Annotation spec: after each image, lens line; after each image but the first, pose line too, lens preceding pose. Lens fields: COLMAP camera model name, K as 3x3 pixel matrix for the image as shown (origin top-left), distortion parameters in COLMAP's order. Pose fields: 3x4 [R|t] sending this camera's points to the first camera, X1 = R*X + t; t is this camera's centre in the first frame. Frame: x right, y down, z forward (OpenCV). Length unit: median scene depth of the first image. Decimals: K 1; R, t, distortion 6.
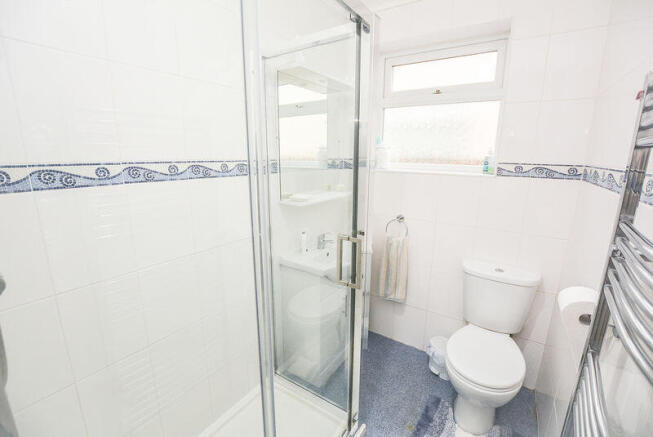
lens RADIAL K [[288.8, 0, 326.7], [0, 288.8, 217.3], [0, 0, 1]] dist [-0.032339, -0.000151]
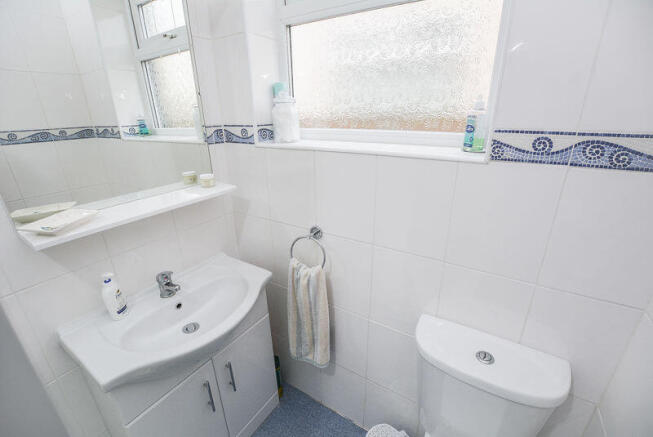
lens RADIAL K [[288.8, 0, 326.9], [0, 288.8, 222.1], [0, 0, 1]] dist [-0.032339, -0.000151]
pose [[0.999111, -0.028906, 0.030672, 0.254928], [0.024522, 0.990576, 0.134748, -0.090516], [-0.034278, -0.133876, 0.990405, 0.435972]]
